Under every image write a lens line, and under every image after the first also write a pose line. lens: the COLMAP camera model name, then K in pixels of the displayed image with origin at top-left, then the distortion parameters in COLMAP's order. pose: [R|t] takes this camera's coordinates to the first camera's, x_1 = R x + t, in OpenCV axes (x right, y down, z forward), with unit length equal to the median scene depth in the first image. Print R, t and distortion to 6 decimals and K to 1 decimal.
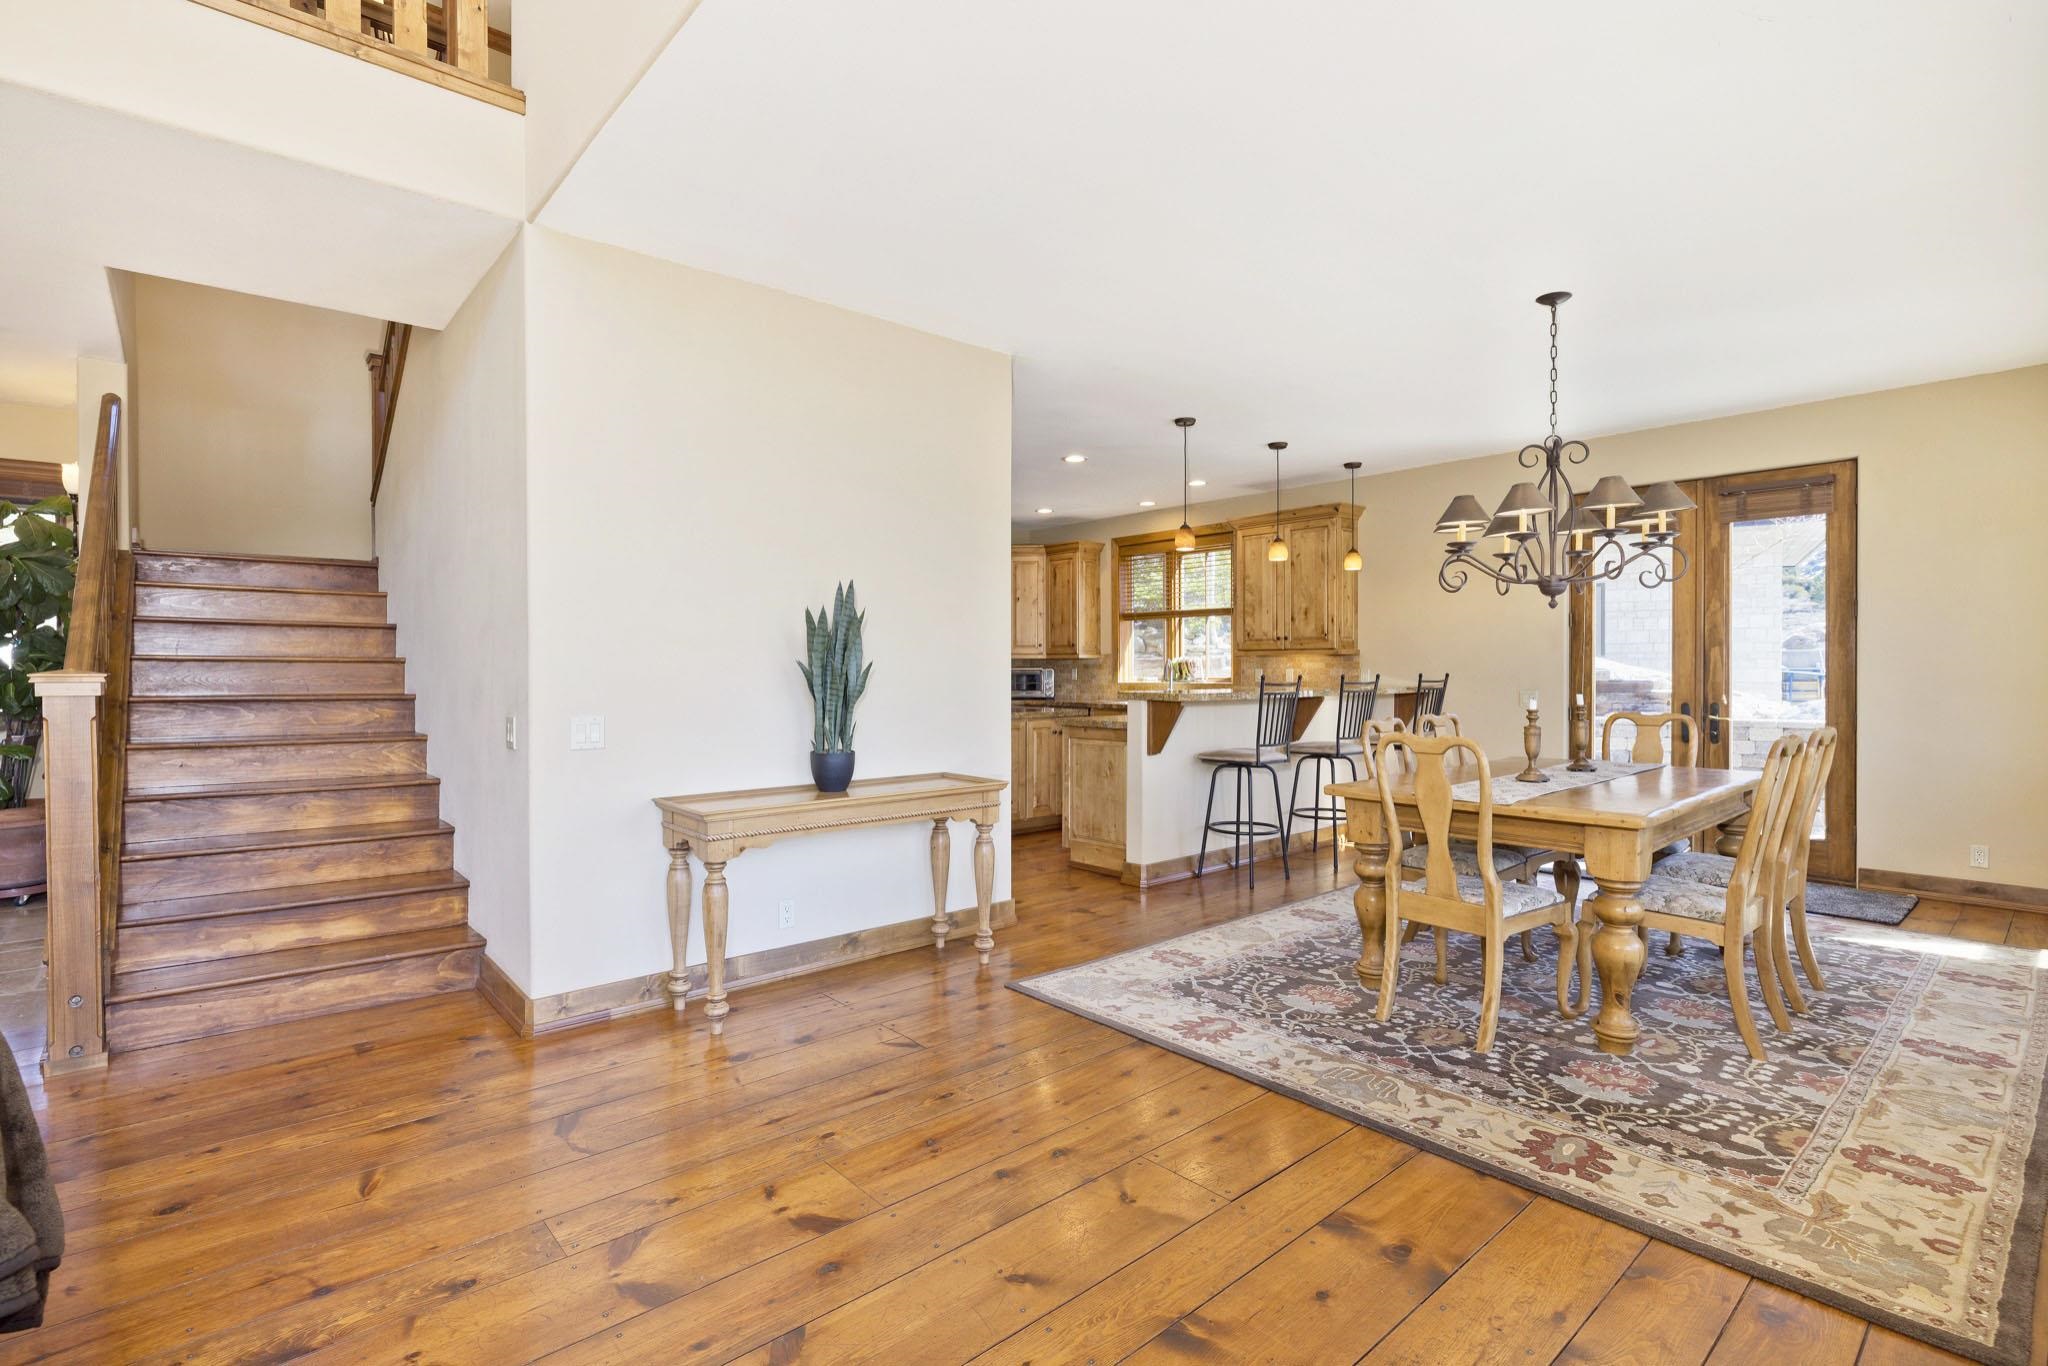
lens RADIAL K [[952.9, 0, 1024.0], [0, 952.9, 683.0], [0, 0, 1]] dist [-0.012938, 0.000093]
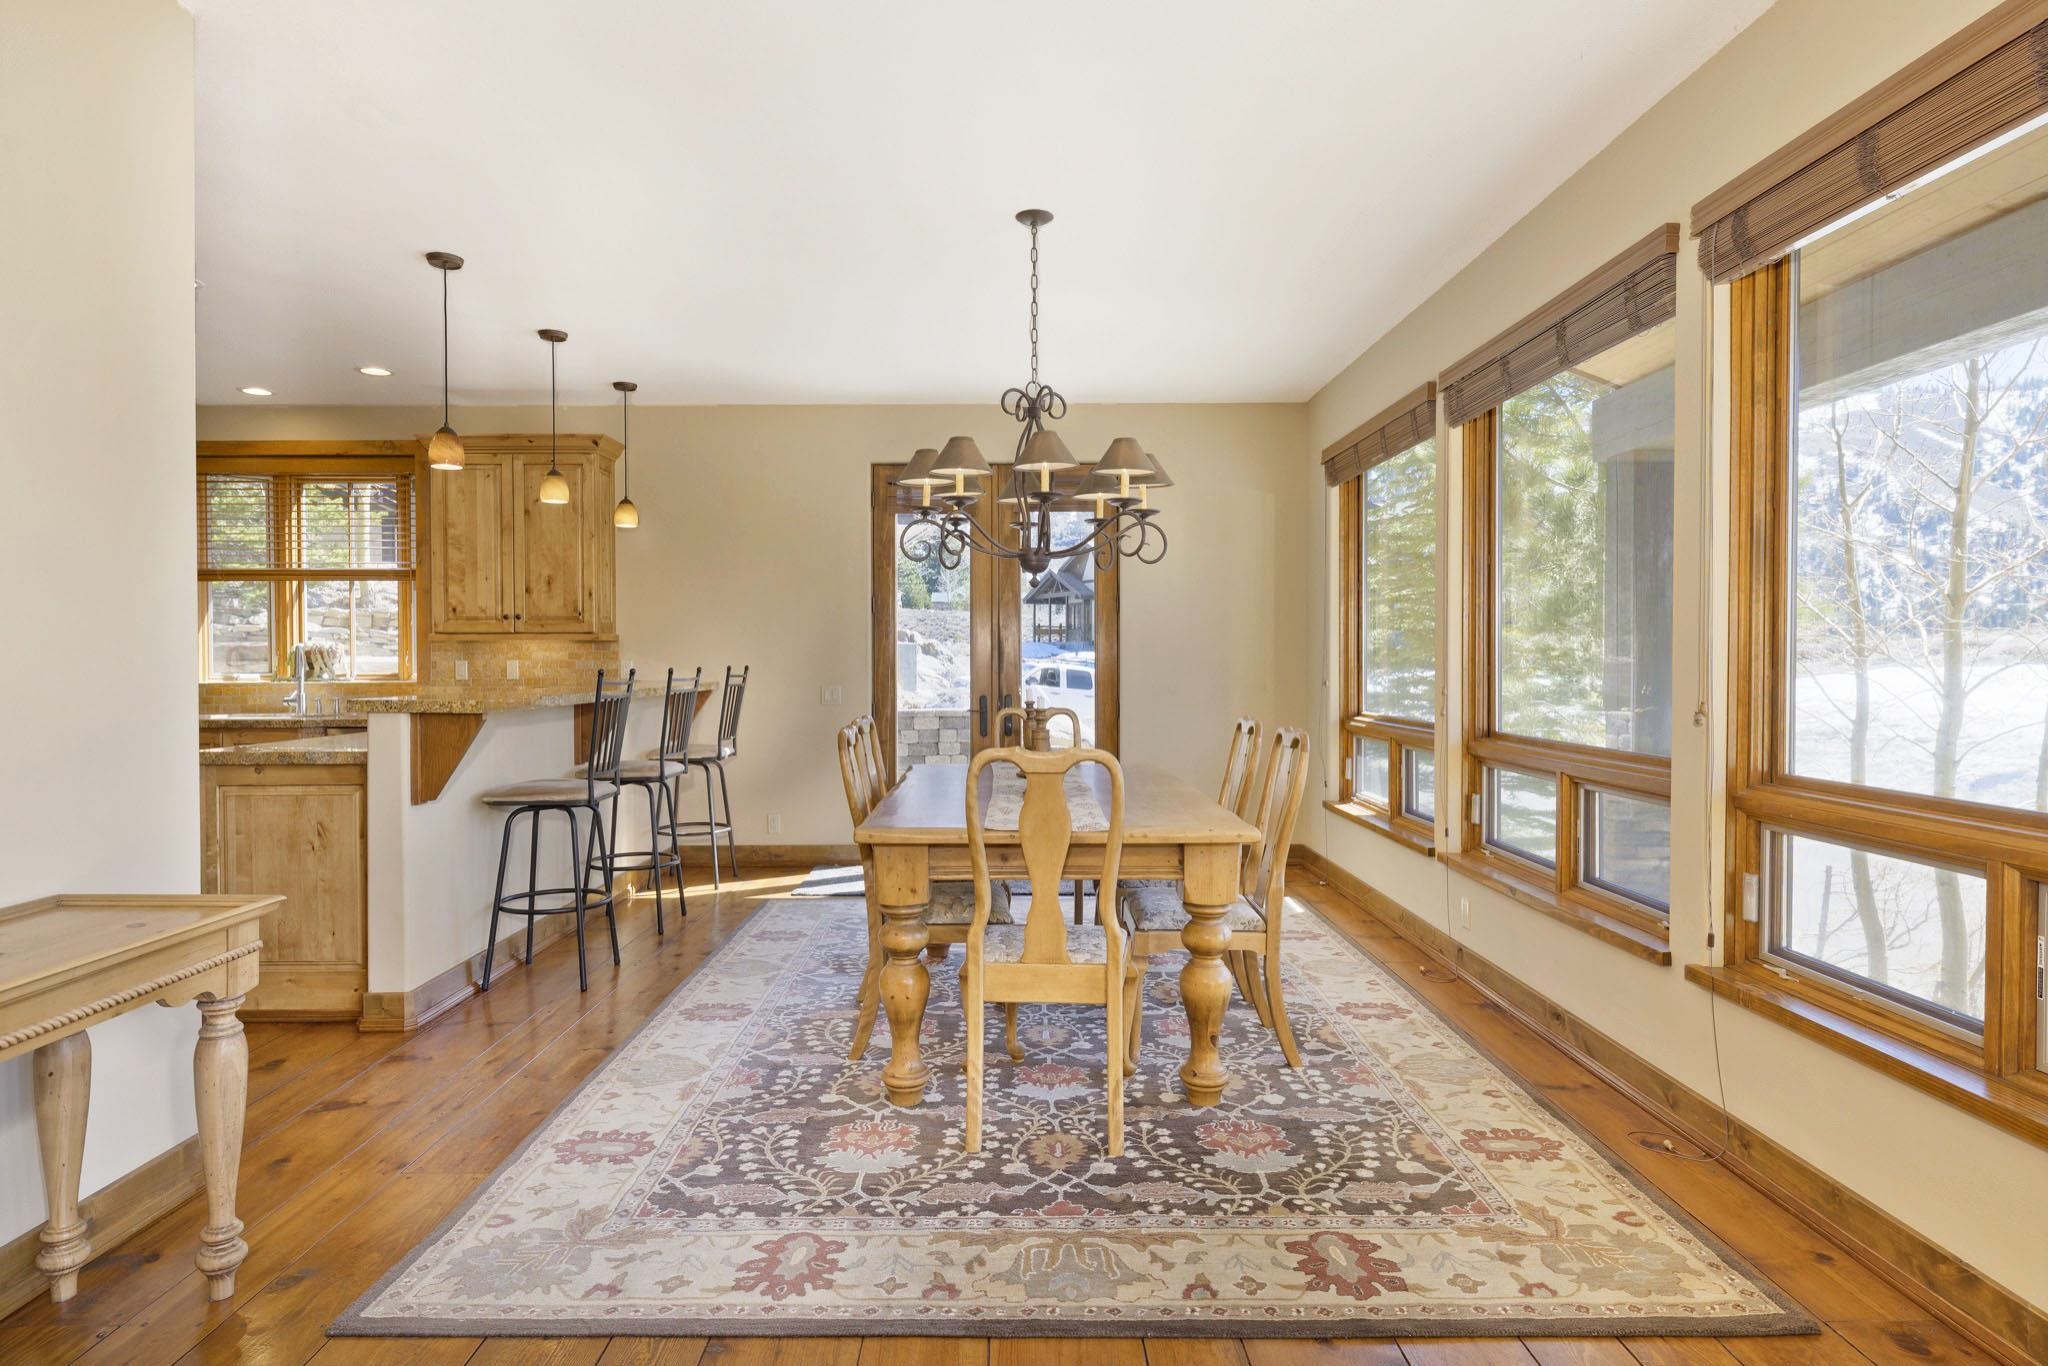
lens RADIAL K [[1102.3, 0, 1013.8], [0, 1102.3, 679.8], [0, 0, 1]] dist [-0.002443, -0.001495]
pose [[0.658901, -0.013918, 0.752101, -0.192864], [0.012022, 0.999896, 0.007971, -0.005018], [-0.752134, 0.003790, 0.659000, 0.372534]]
